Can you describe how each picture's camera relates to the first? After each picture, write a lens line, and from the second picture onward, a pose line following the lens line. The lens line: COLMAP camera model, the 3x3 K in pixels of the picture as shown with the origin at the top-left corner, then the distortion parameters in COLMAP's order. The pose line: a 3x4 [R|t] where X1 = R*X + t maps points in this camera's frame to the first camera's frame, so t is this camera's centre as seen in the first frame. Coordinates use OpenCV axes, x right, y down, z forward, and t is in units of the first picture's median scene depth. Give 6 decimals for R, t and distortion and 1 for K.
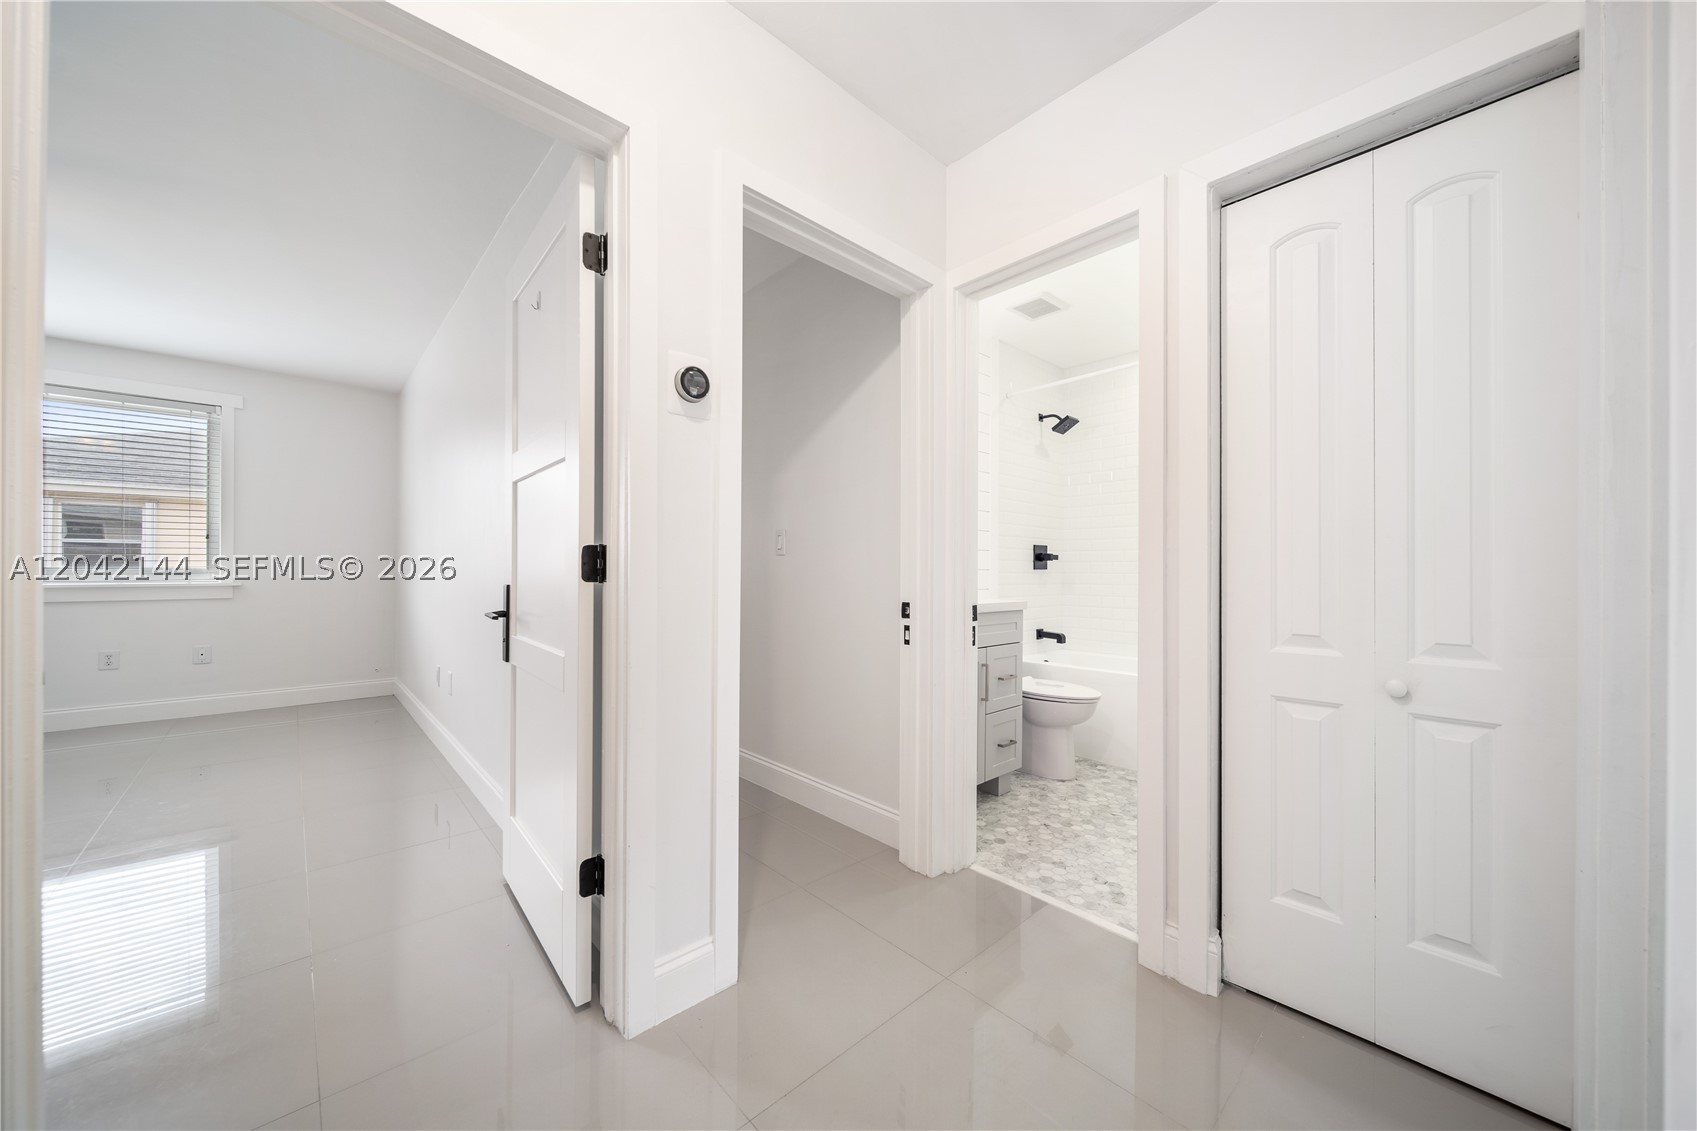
lens RADIAL K [[603.5, 0, 851.9], [0, 603.5, 558.4], [0, 0, 1]] dist [0.000882, 0.000066]
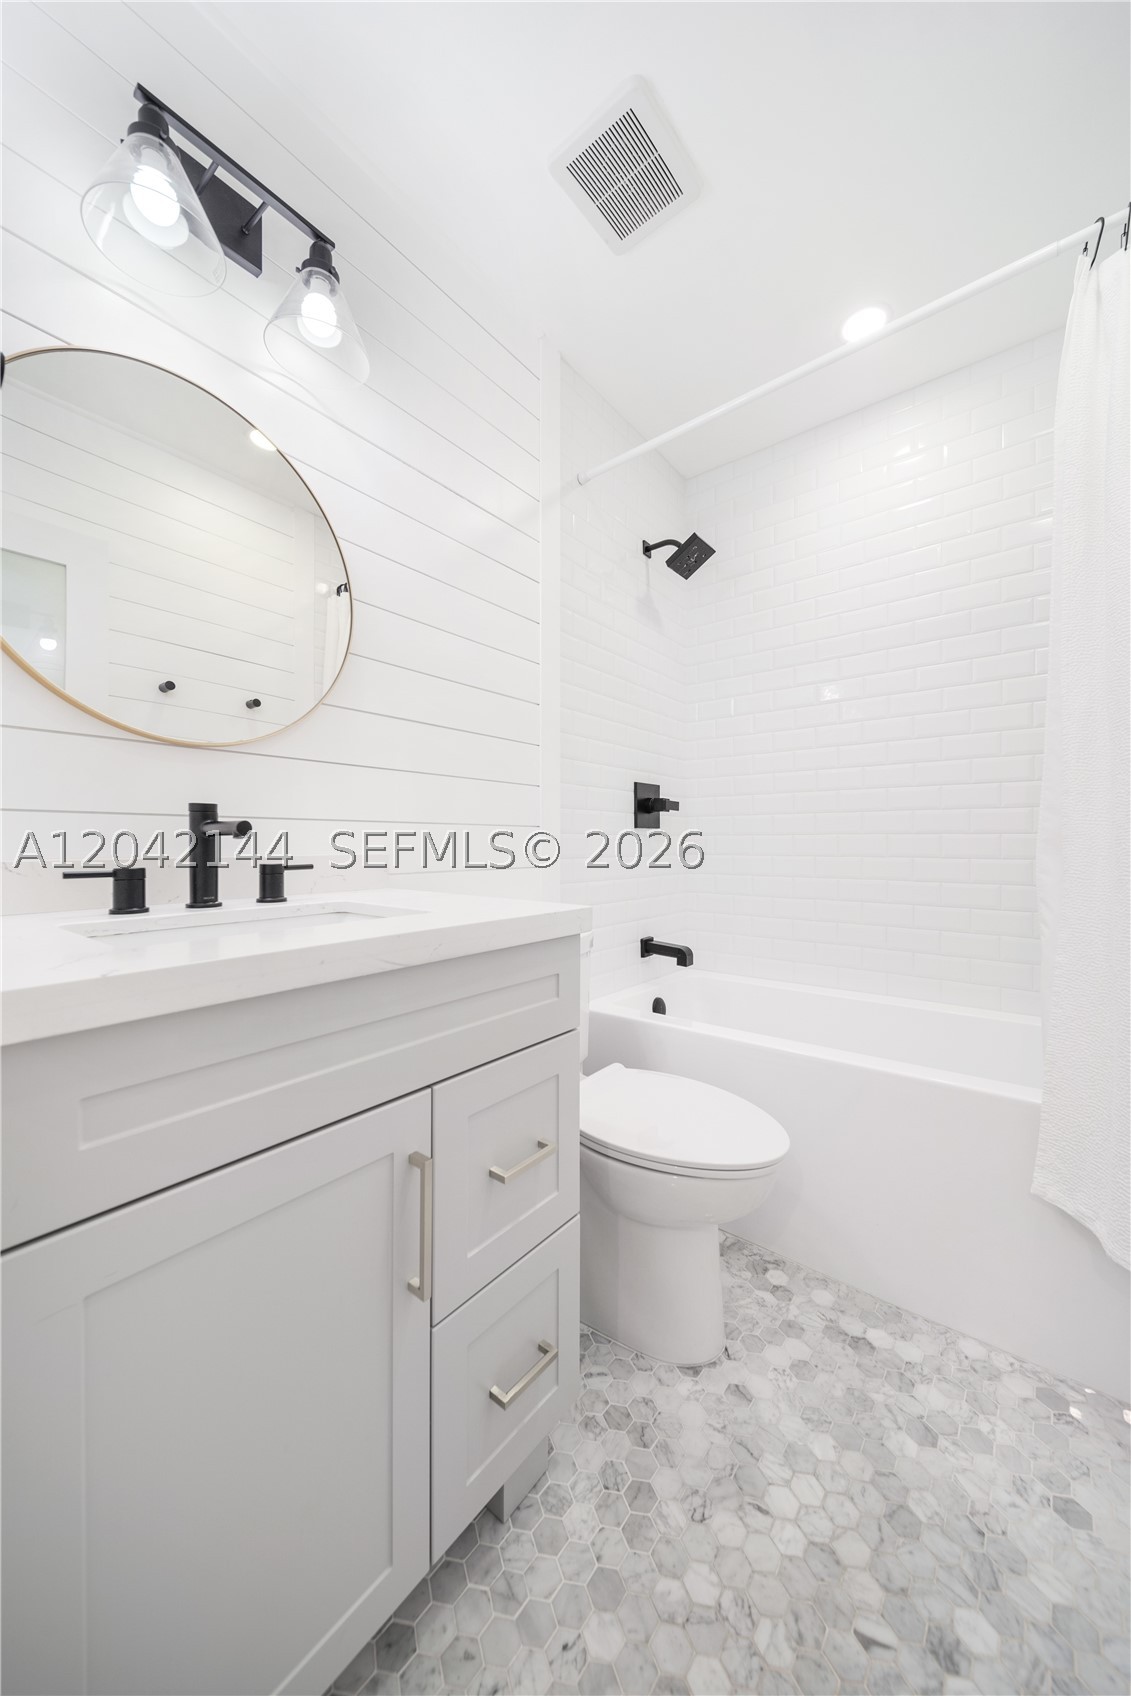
lens RADIAL K [[608.9, 0, 570.2], [0, 608.9, 863.3], [0, 0, 1]] dist [-0.002005, -0.000063]
pose [[0.988144, -0.022896, 0.151815, 0.216316], [0.014936, 0.998463, 0.053364, 0.026594], [-0.152803, -0.050464, 0.986967, 0.634545]]
